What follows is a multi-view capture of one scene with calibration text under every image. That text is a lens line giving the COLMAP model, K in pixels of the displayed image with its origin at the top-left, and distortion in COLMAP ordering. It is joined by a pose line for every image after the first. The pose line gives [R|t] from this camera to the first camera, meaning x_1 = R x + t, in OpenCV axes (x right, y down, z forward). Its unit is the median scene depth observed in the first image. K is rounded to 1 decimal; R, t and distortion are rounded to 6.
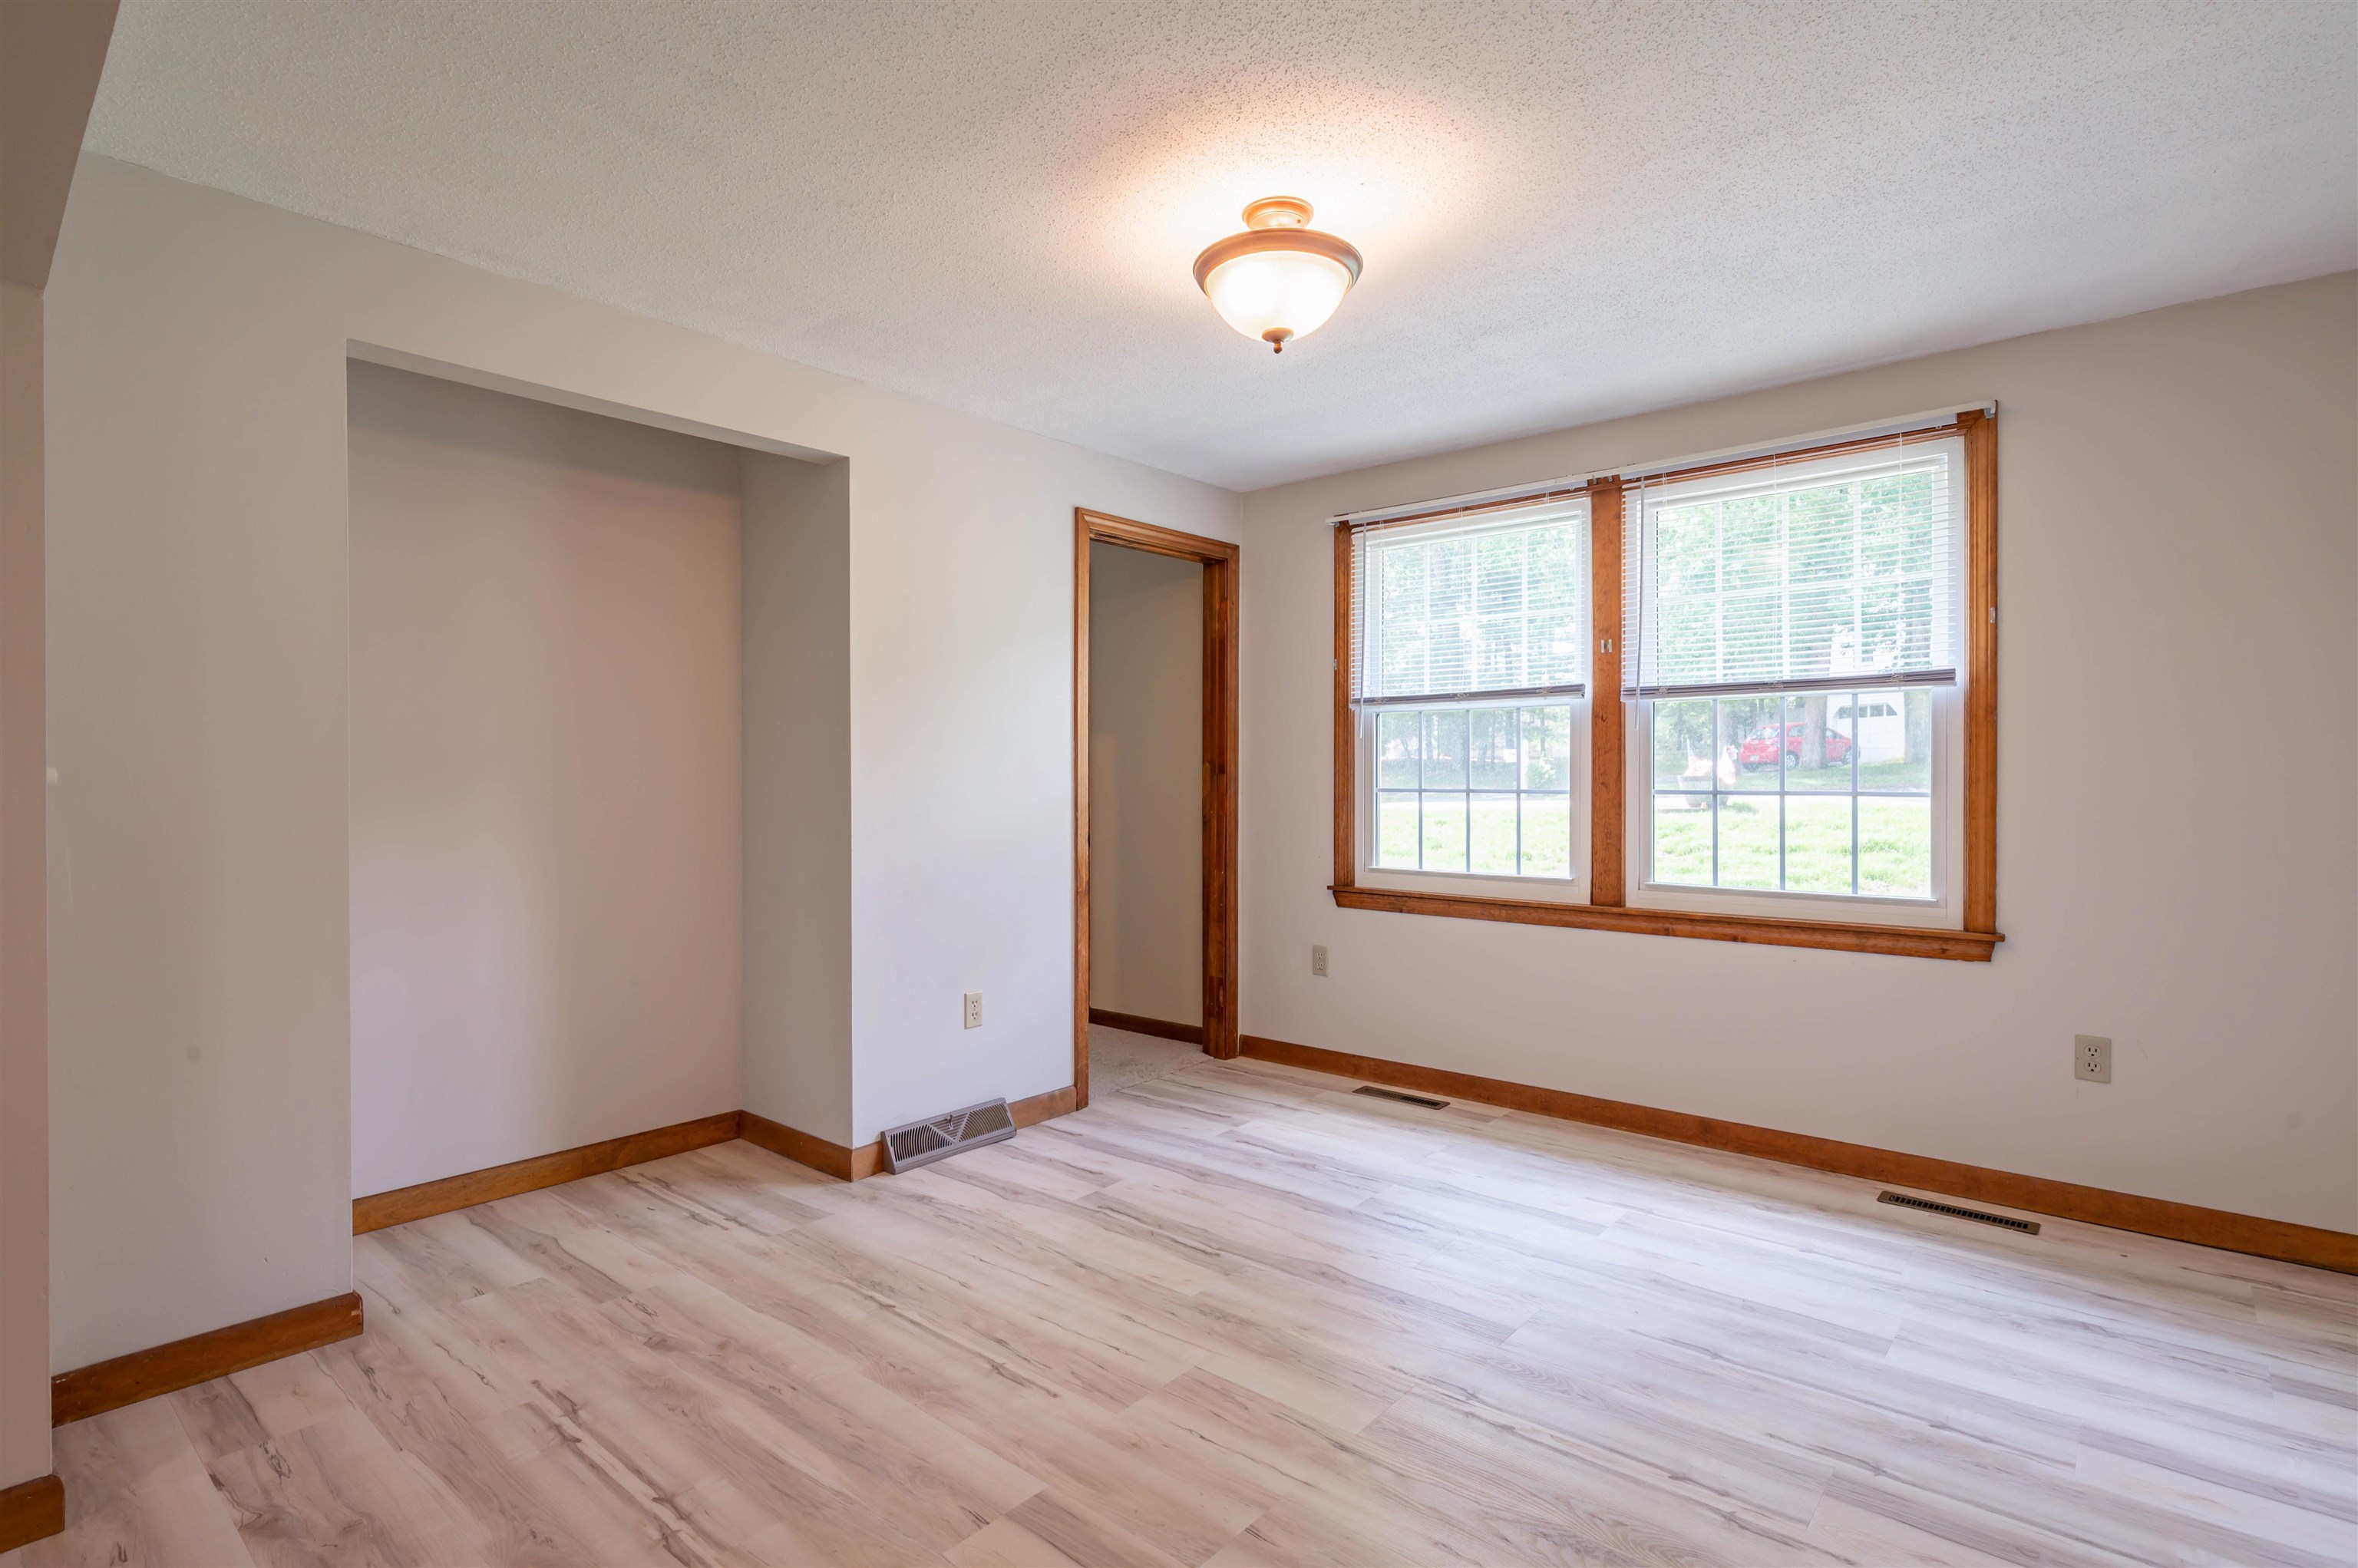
lens RADIAL K [[1137.4, 0, 1174.7], [0, 1137.4, 774.1], [0, 0, 1]] dist [-0.000271, 0.000389]
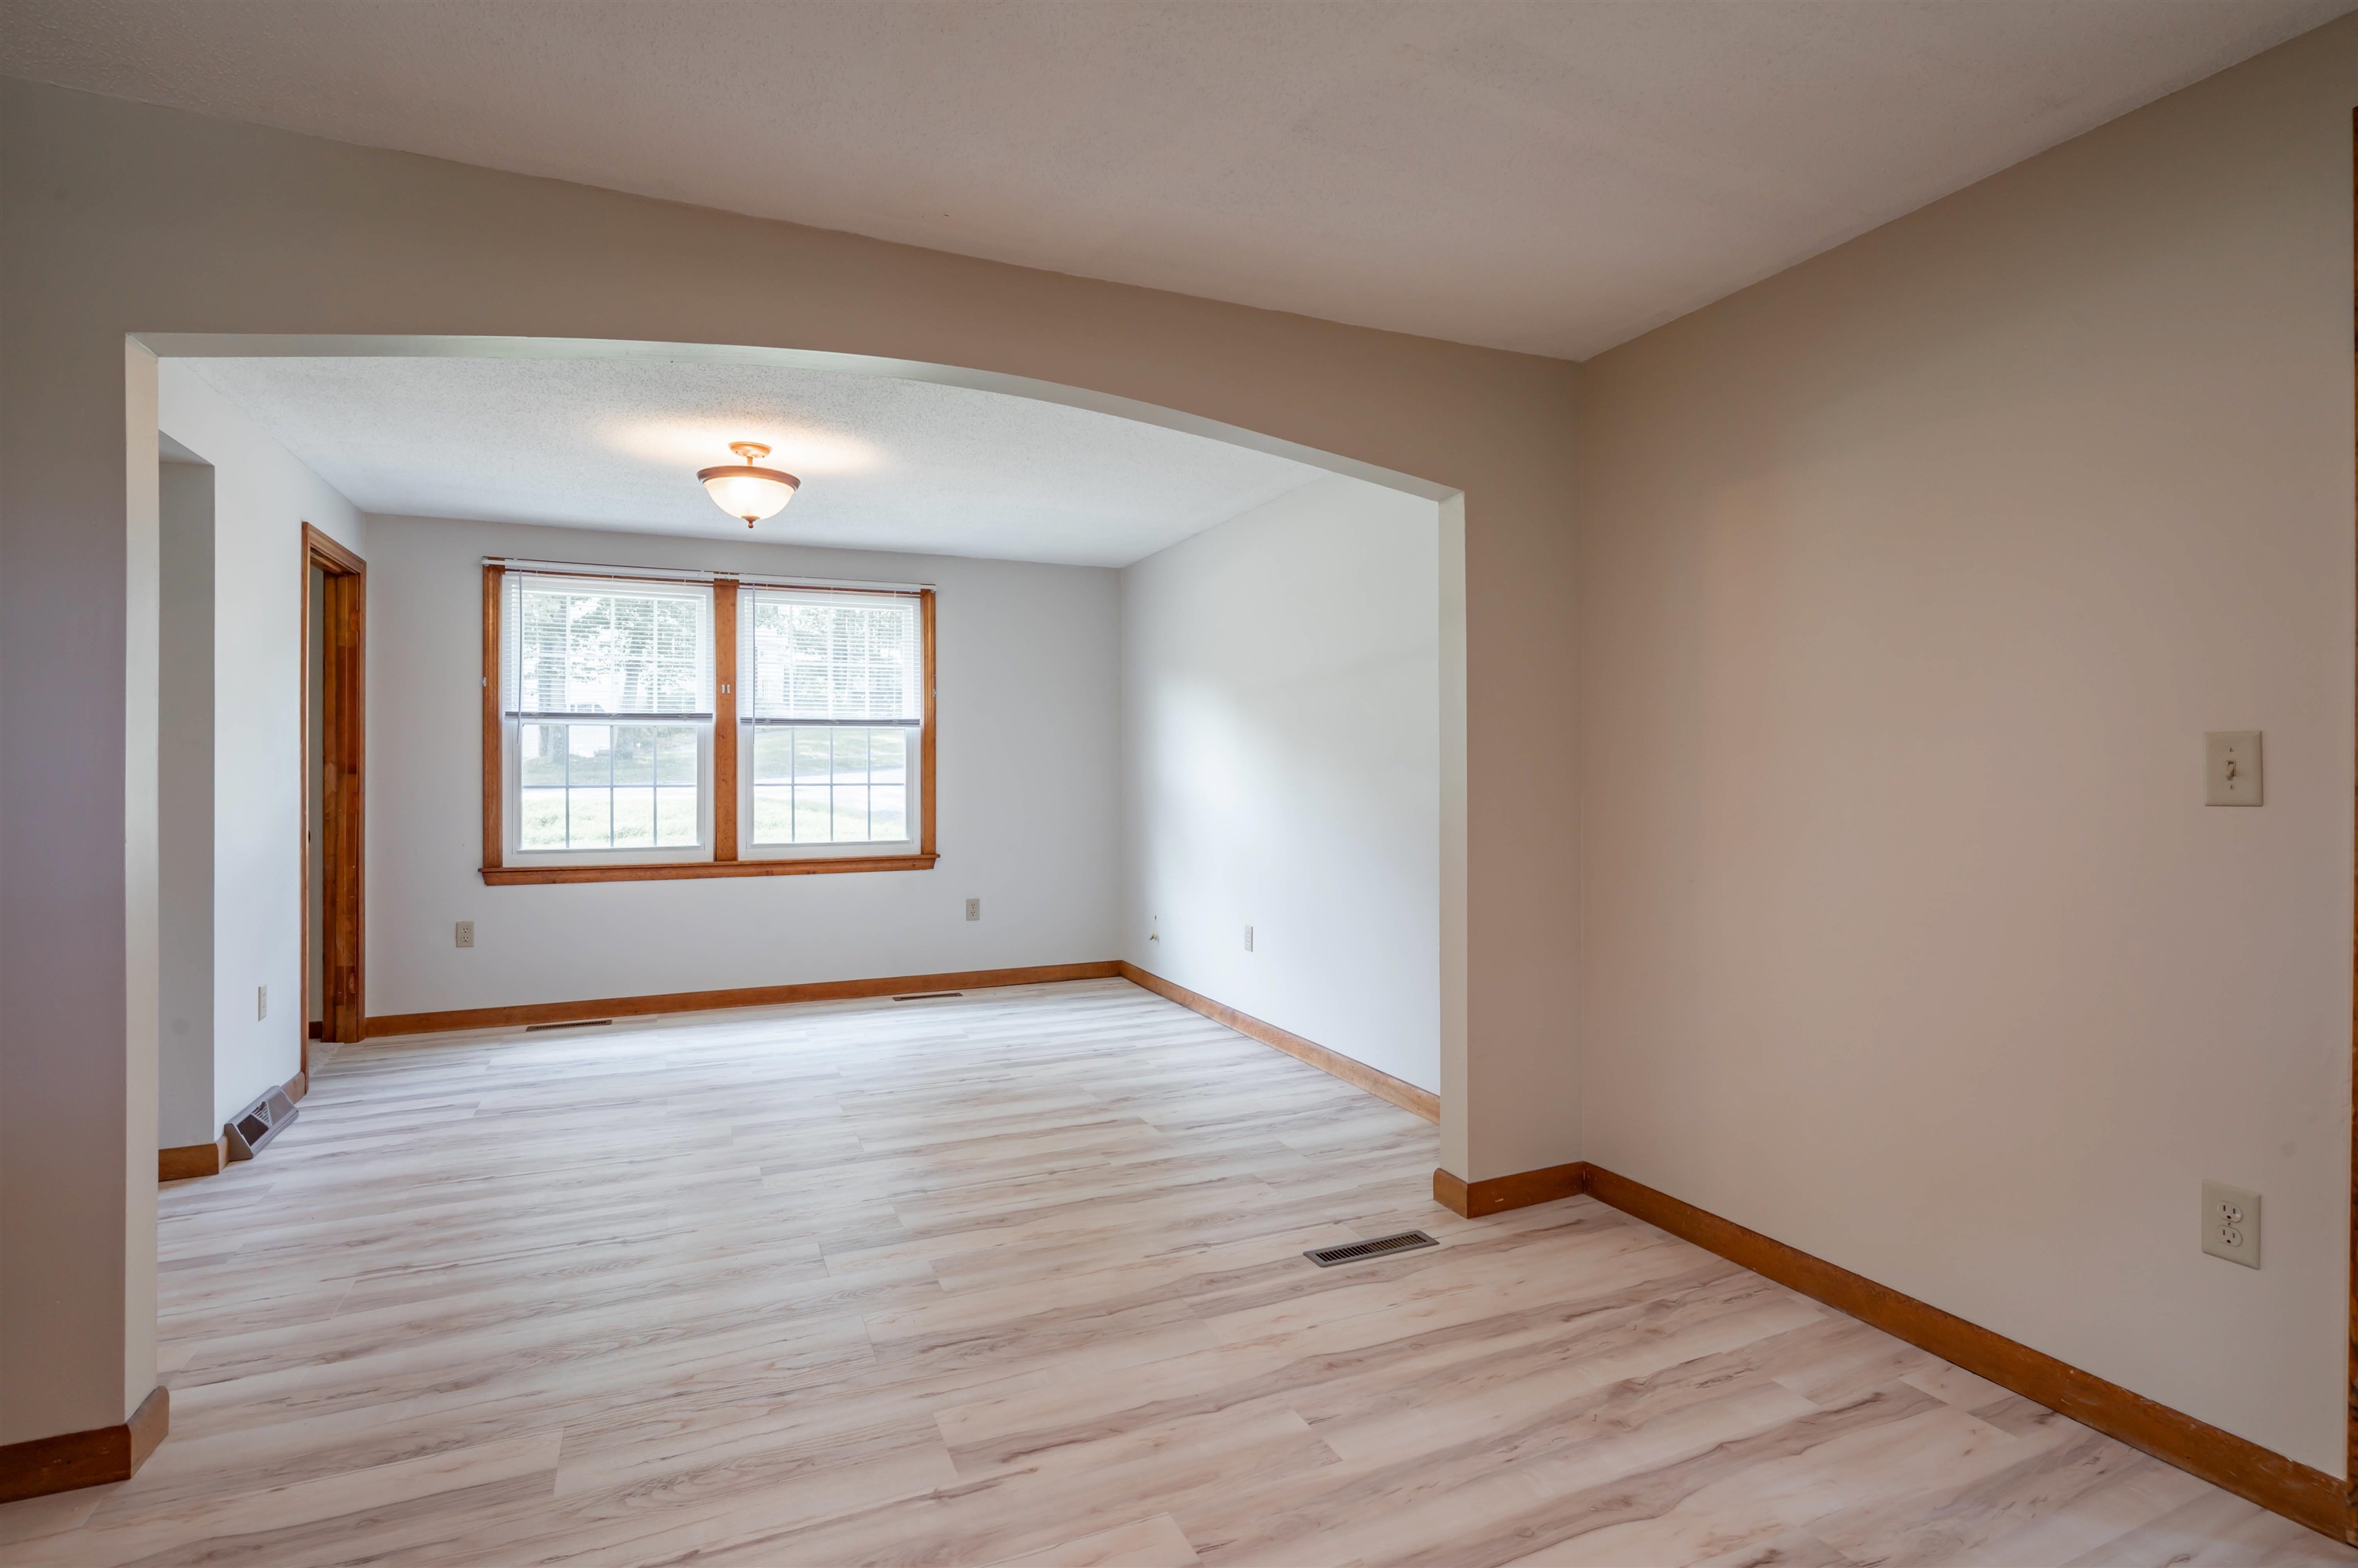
lens RADIAL K [[1137.4, 0, 1174.7], [0, 1137.4, 774.1], [0, 0, 1]] dist [-0.000271, 0.000389]
pose [[0.434676, -0.002609, 0.900583, -0.738172], [0.000793, 0.999997, 0.002514, -0.002983], [-0.900587, -0.000378, 0.434677, -0.197785]]
